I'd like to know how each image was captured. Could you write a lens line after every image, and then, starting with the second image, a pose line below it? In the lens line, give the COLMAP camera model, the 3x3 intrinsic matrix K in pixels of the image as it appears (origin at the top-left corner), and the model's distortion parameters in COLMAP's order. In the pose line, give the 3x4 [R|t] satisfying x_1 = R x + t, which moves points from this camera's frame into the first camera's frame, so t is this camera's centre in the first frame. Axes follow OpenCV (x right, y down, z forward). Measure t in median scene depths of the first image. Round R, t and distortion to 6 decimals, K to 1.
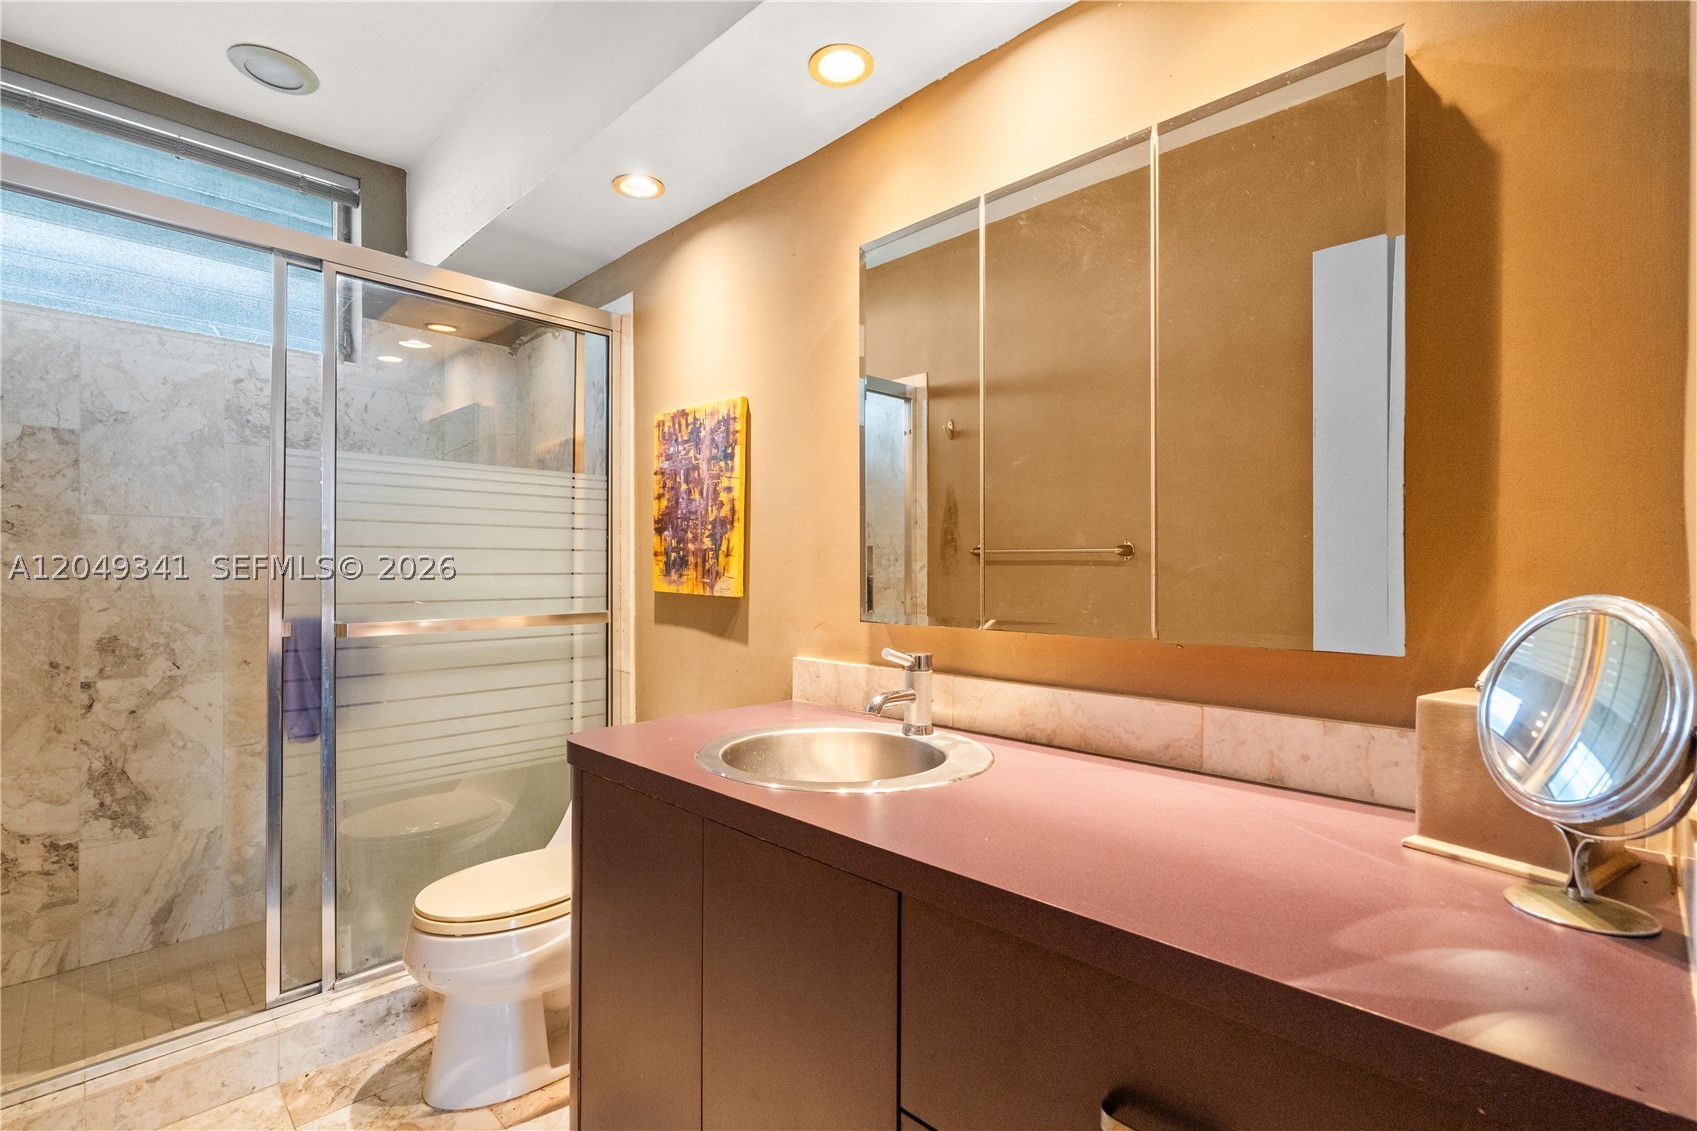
lens RADIAL K [[780.3, 0, 838.7], [0, 780.3, 570.9], [0, 0, 1]] dist [-0.007157, 0.001888]
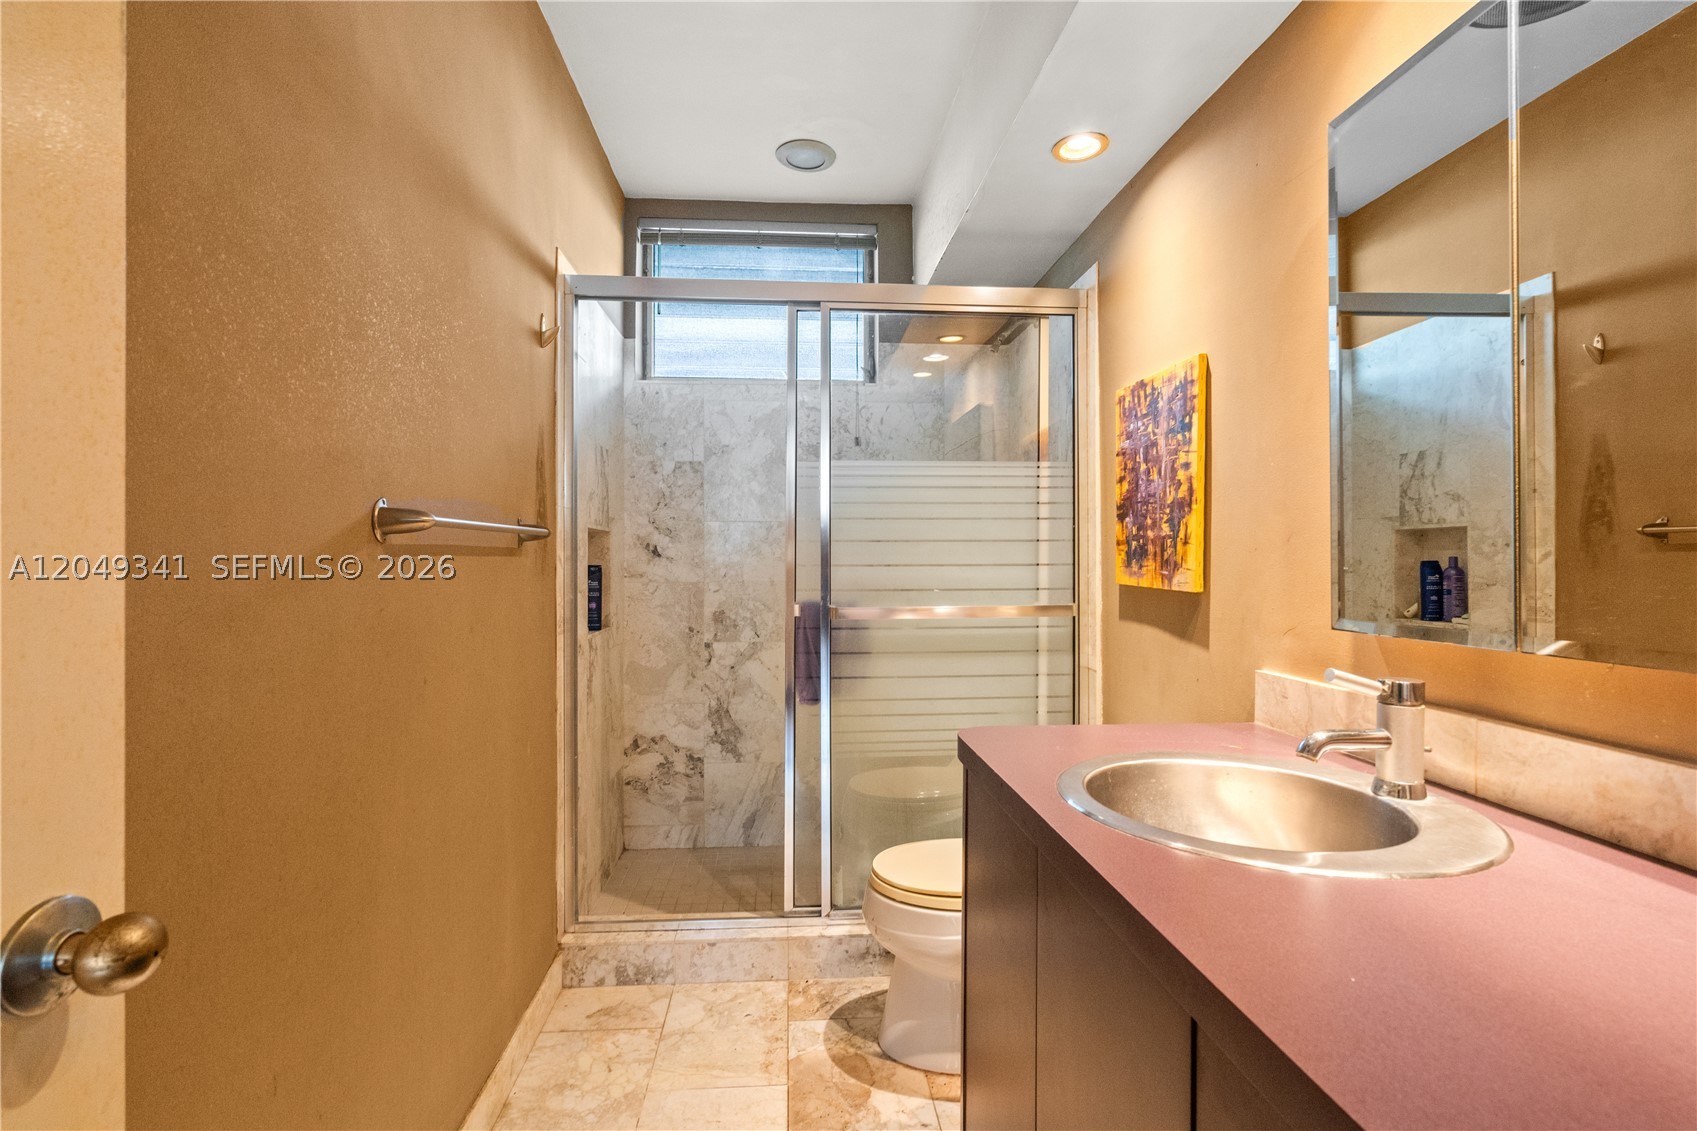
lens RADIAL K [[780.3, 0, 841.0], [0, 780.3, 561.2], [0, 0, 1]] dist [-0.007157, 0.001888]
pose [[0.755187, -0.002835, -0.655503, 0.126194], [0.002536, 0.999996, -0.001402, 0.000114], [0.655504, -0.000604, 0.755191, 0.105246]]
